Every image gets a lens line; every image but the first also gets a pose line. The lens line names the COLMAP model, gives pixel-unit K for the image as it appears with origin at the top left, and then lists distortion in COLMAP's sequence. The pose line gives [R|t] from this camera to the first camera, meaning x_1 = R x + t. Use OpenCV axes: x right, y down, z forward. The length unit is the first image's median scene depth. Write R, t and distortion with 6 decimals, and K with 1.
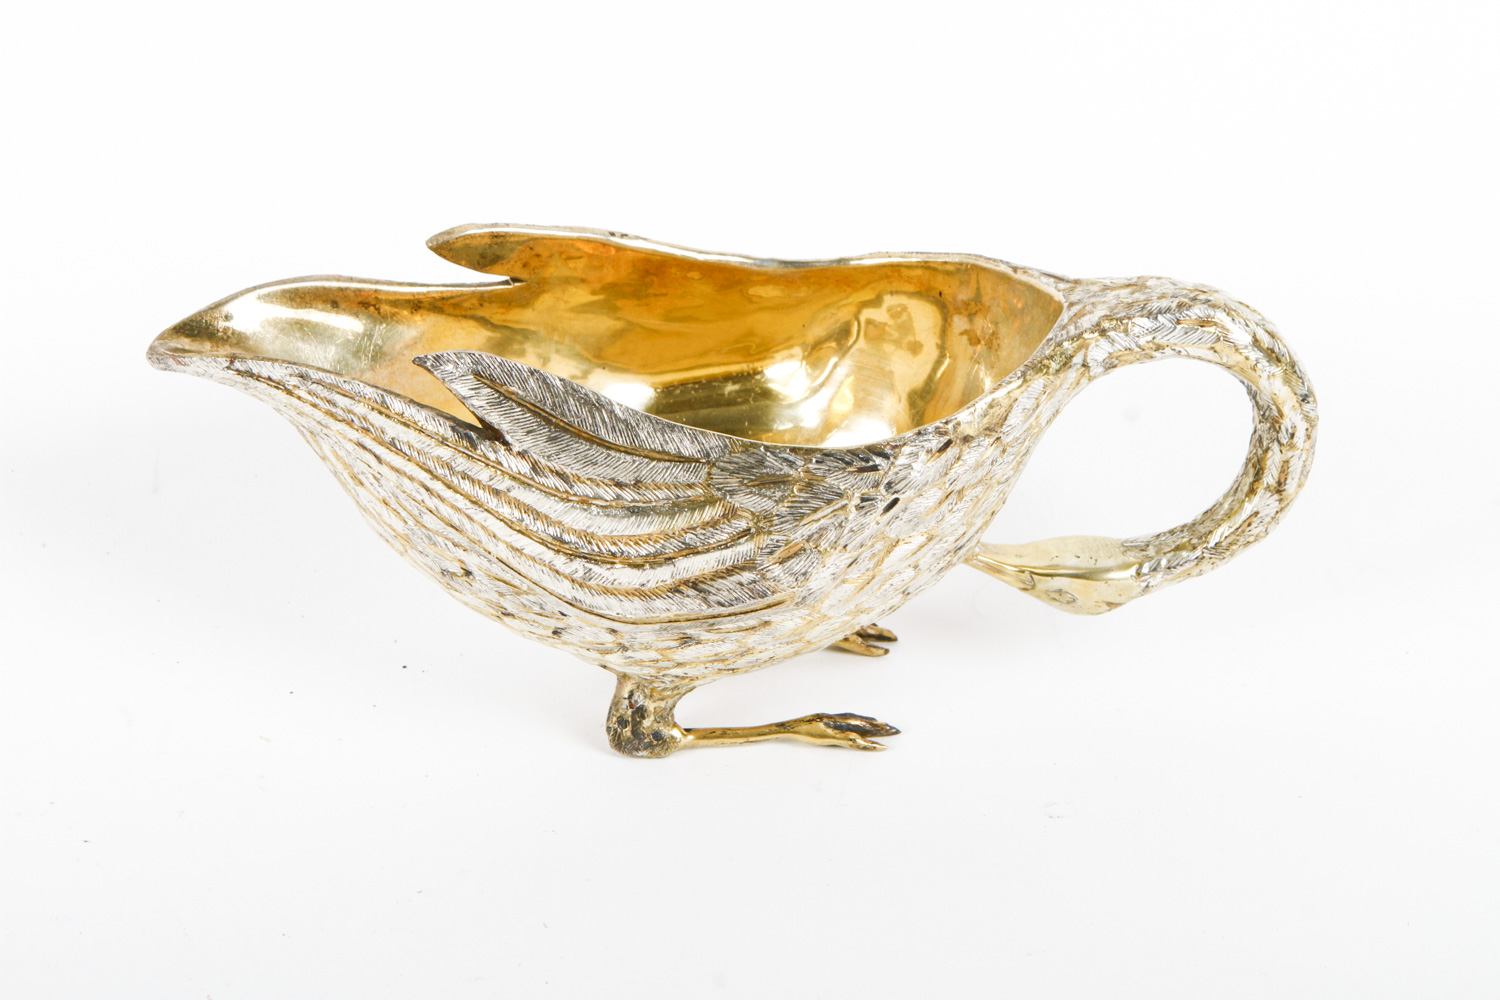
lens RADIAL K [[3684.7, 0, 750.0], [0, 3684.7, 500.0], [0, 0, 1]] dist [0.014479, -0.247143]
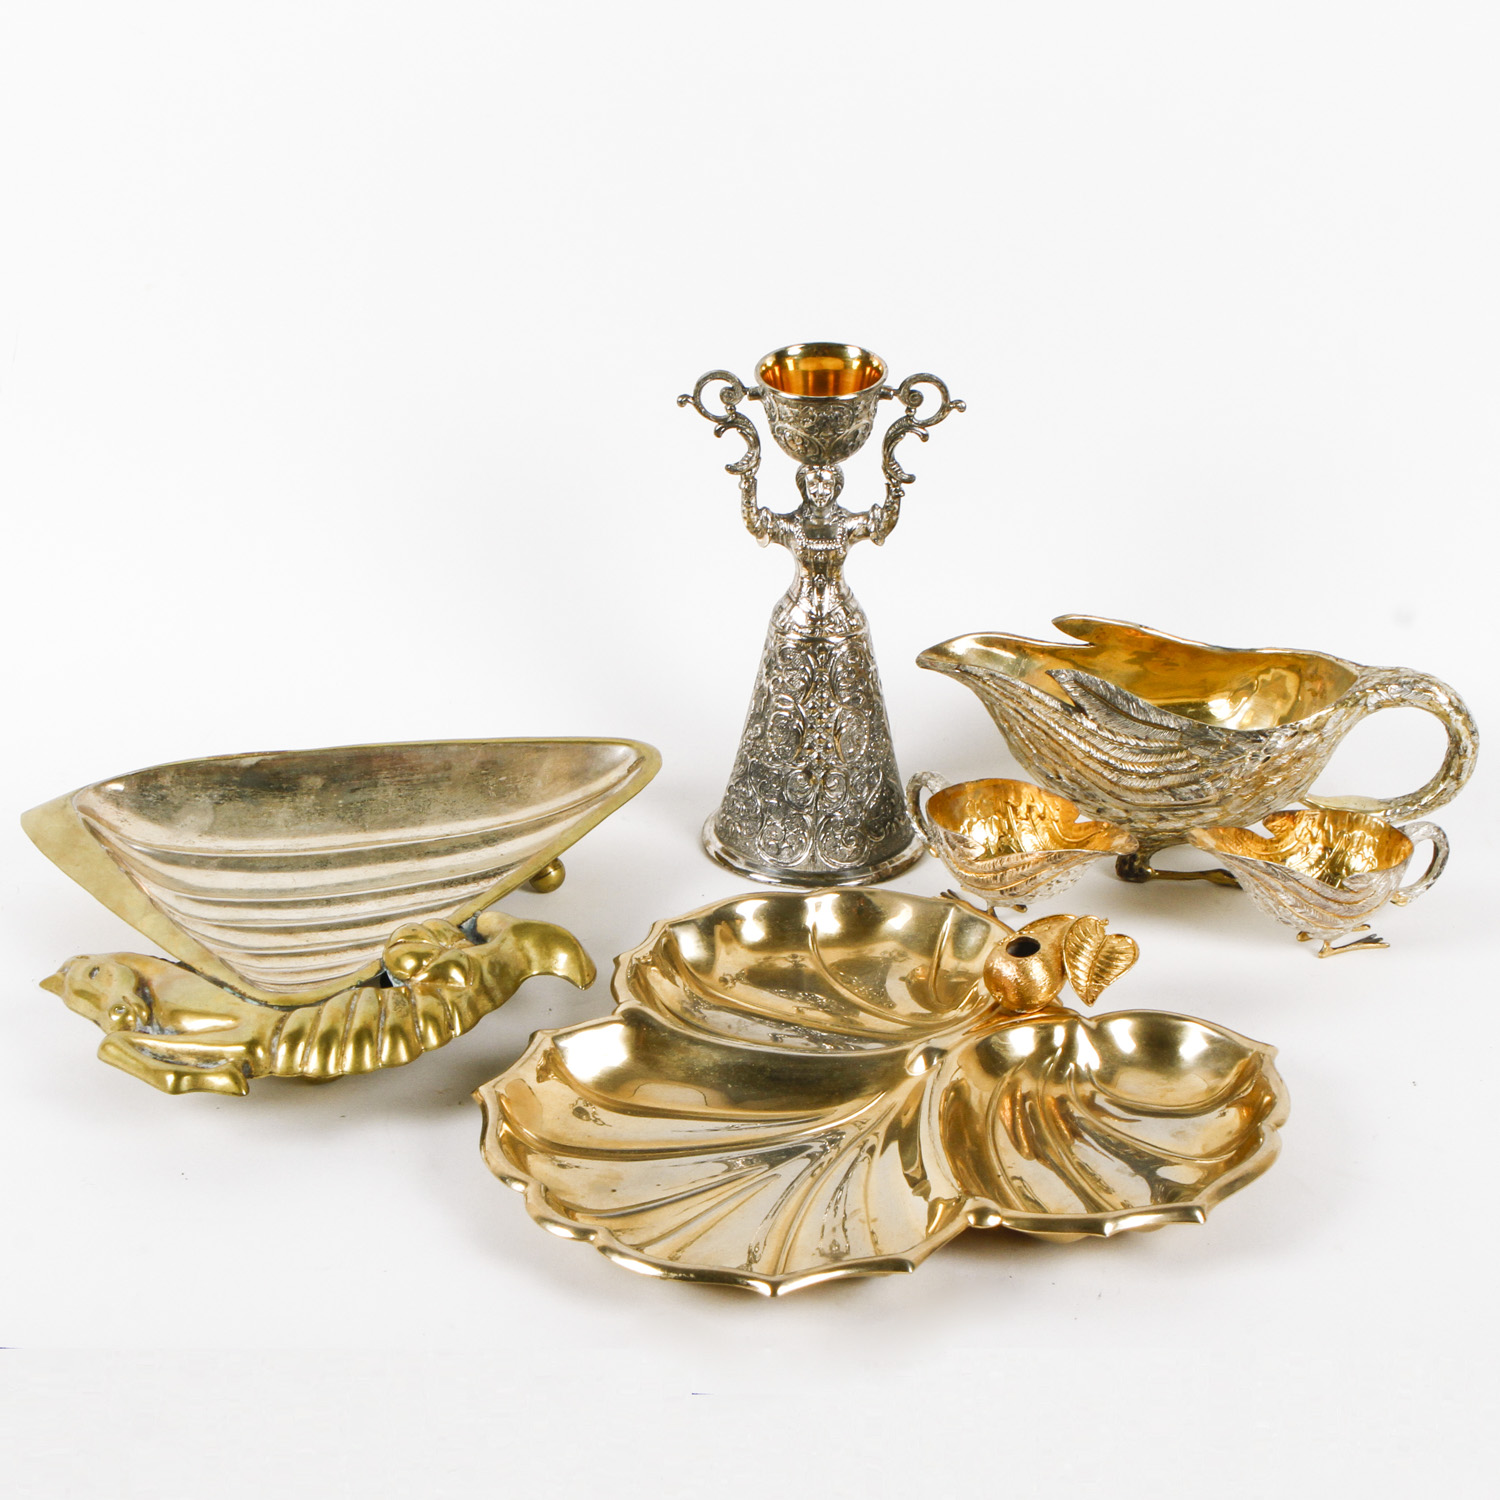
lens RADIAL K [[3380.8, 0, 750.0], [0, 3380.8, 750.0], [0, 0, 1]] dist [-0.061801, 0.351643]
pose [[0.988697, 0.093775, -0.116979, -0.028101], [-0.101781, 0.992717, -0.064447, 0.149636], [0.110083, 0.075624, 0.991041, -0.943733]]
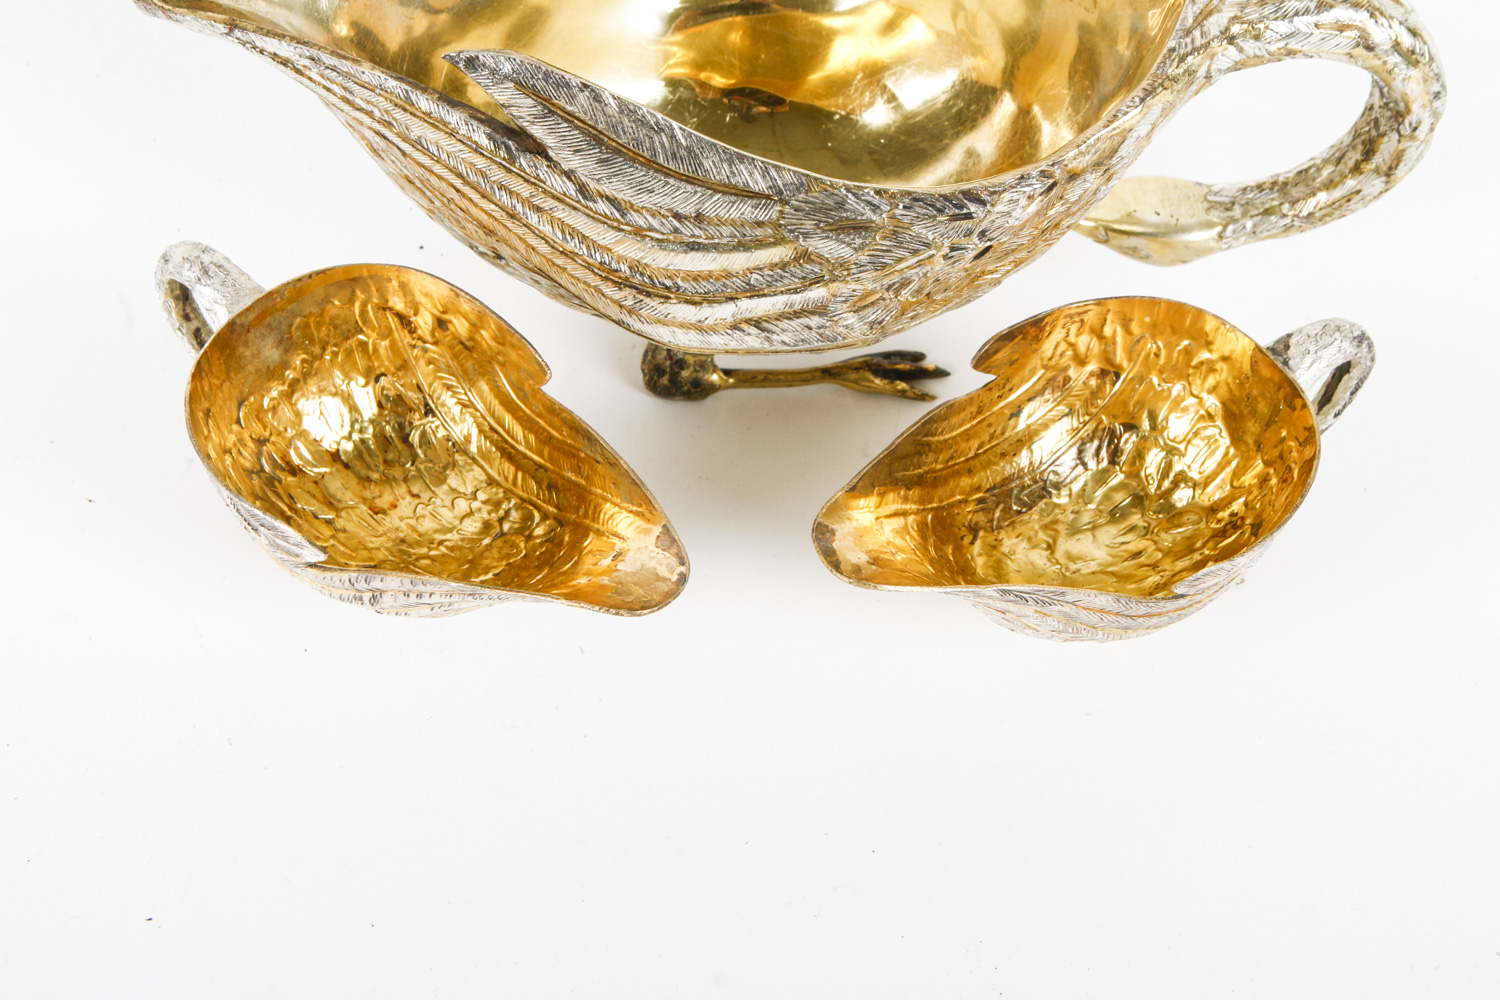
lens RADIAL K [[2802.2, 0, 769.9], [0, 2802.2, 500.6], [0, 0, 1]] dist [-0.040698, 0.100012]
pose [[0.997742, 0.032140, 0.058973, -0.050618], [-0.054046, 0.905505, 0.420879, -0.224608], [-0.039874, -0.423116, 0.905198, 0.361656]]
